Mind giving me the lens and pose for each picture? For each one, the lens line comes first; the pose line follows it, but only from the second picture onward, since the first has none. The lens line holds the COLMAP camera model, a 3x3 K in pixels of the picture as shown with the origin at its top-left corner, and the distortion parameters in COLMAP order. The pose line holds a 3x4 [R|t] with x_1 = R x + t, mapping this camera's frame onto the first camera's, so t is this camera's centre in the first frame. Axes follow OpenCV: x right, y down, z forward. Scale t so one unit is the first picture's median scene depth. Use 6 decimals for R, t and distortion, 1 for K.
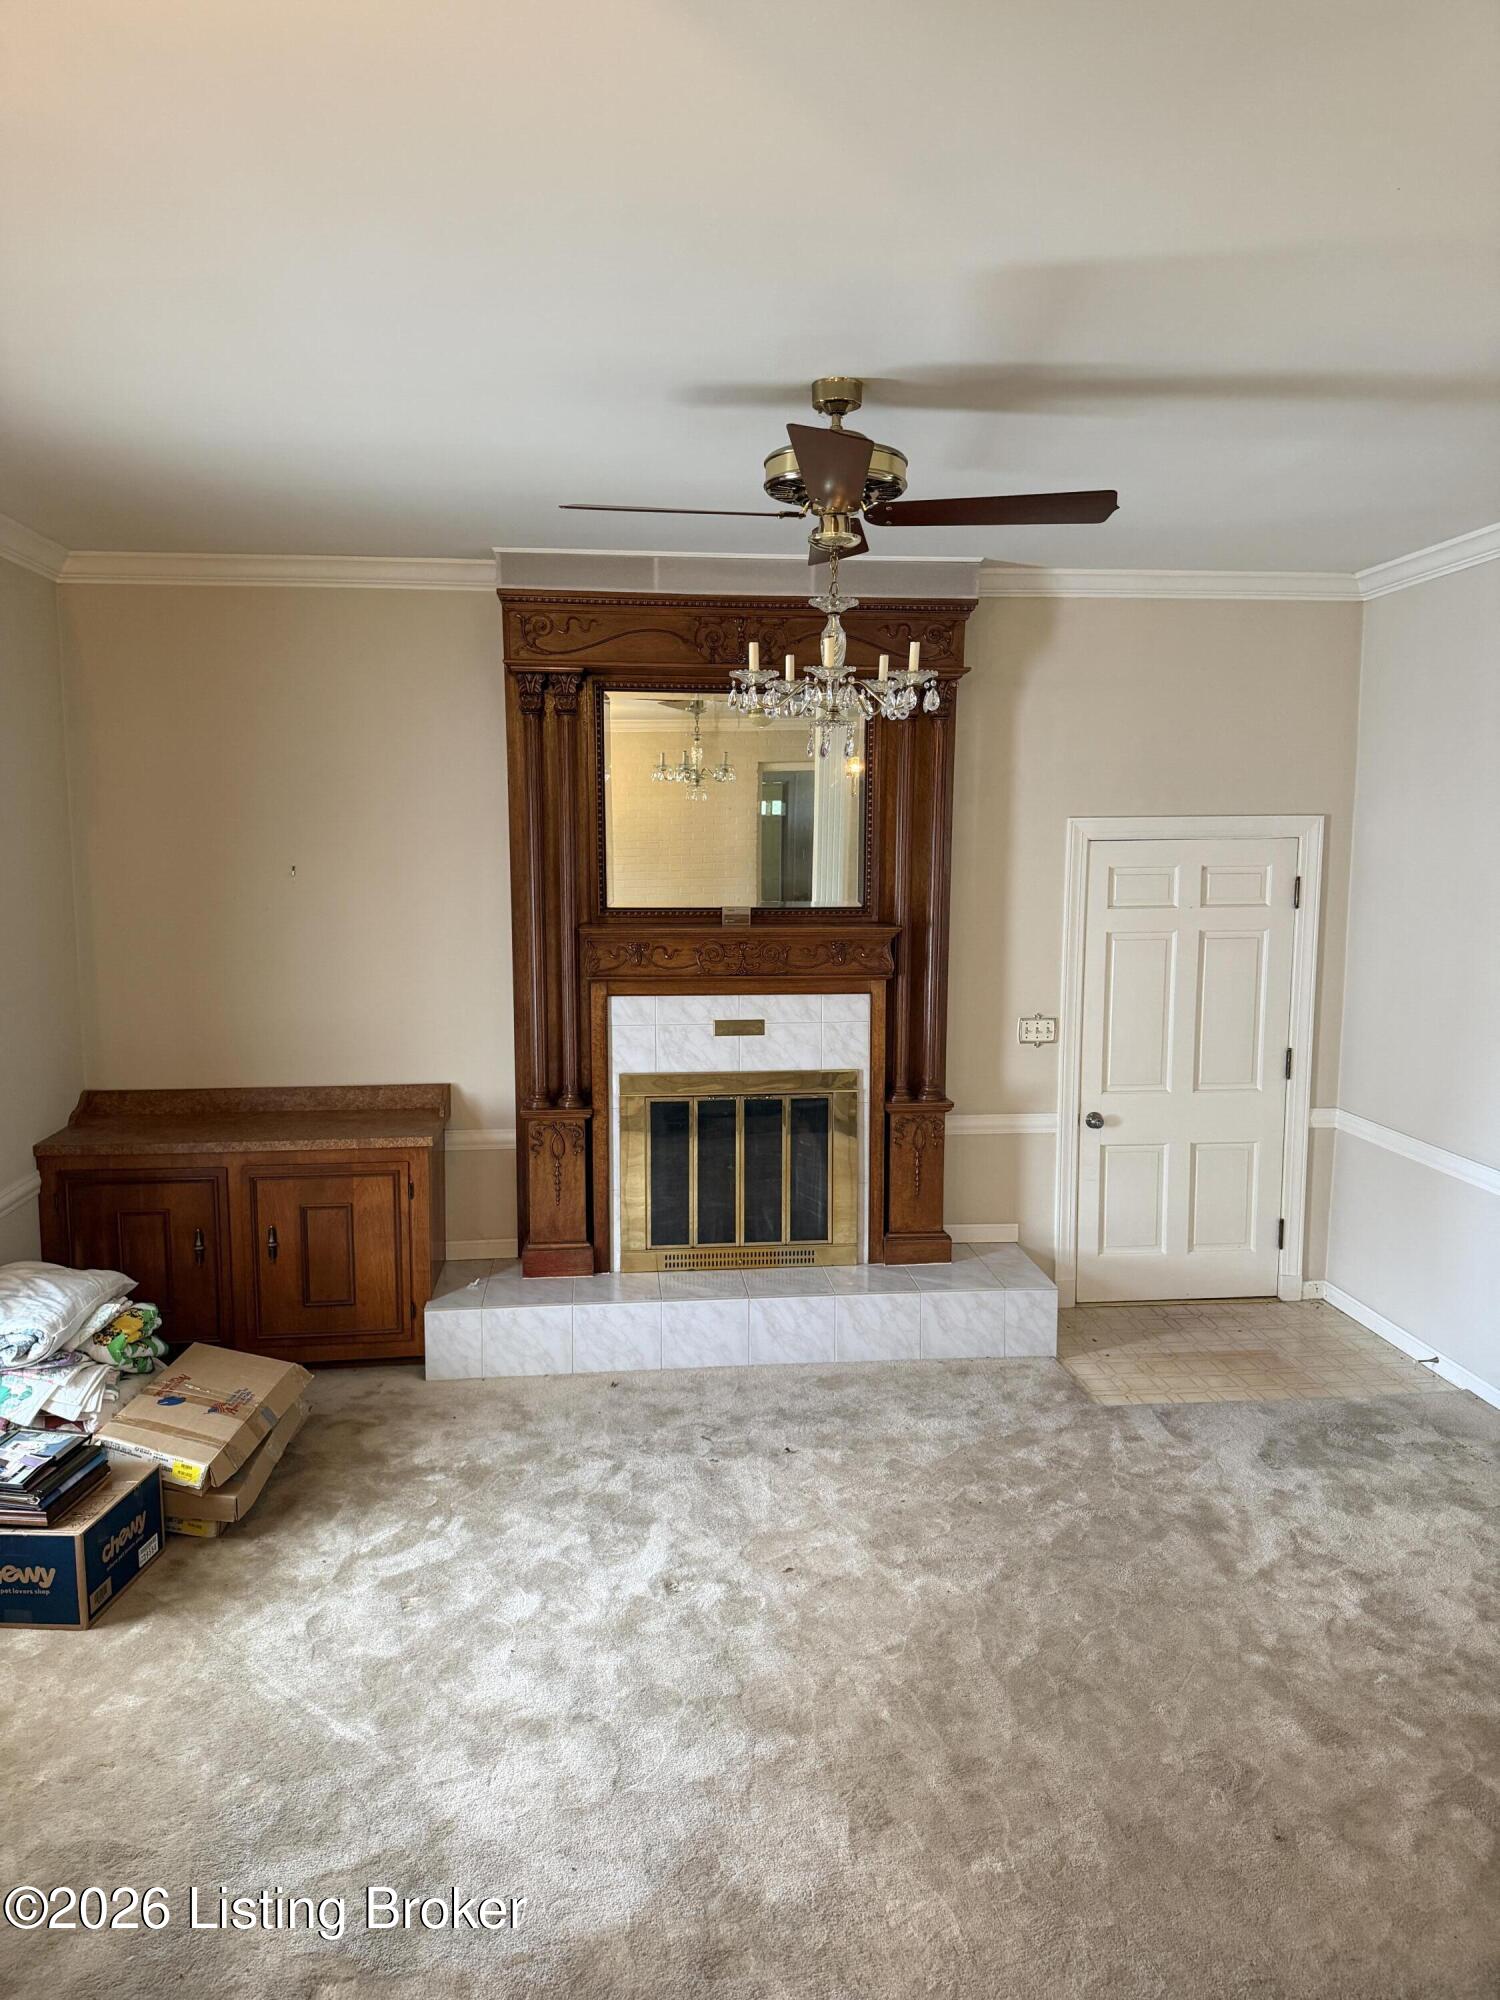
lens RADIAL K [[1404.9, 0, 751.7], [0, 1404.9, 1000.0], [0, 0, 1]] dist [0.001134, -0.000041]
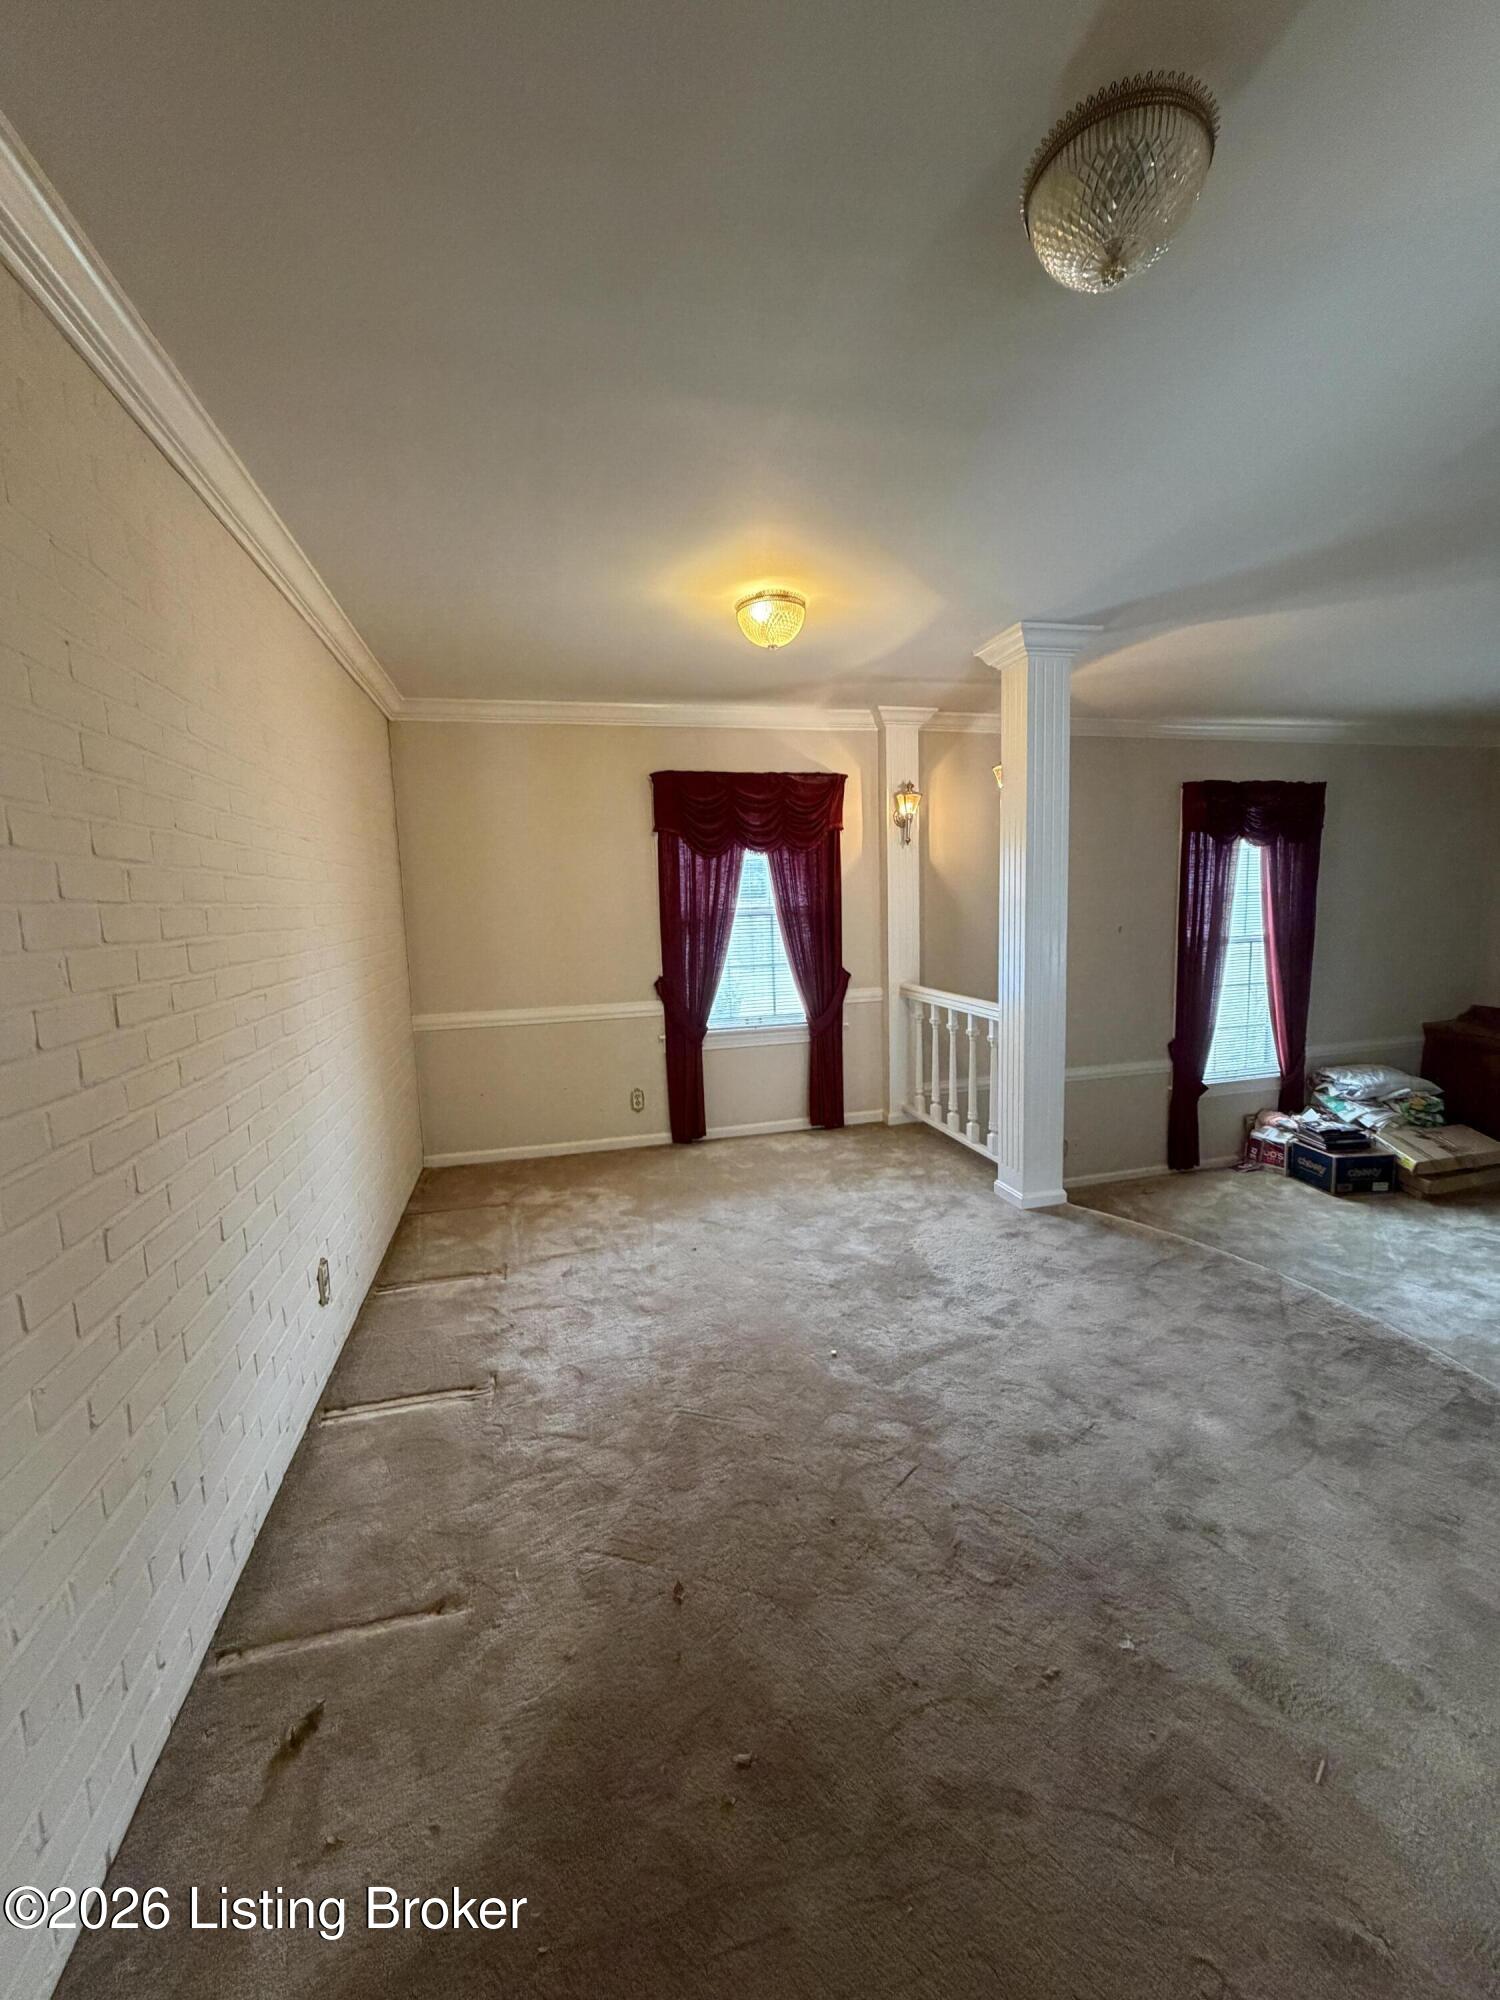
lens RADIAL K [[797.4, 0, 749.2], [0, 797.4, 999.8], [0, 0, 1]] dist [0.003831, 0.000291]
pose [[0.148139, 0.122927, -0.981297, 0.693971], [-0.080264, 0.990466, 0.111958, 0.022075], [0.985704, 0.062177, 0.156594, -0.262116]]
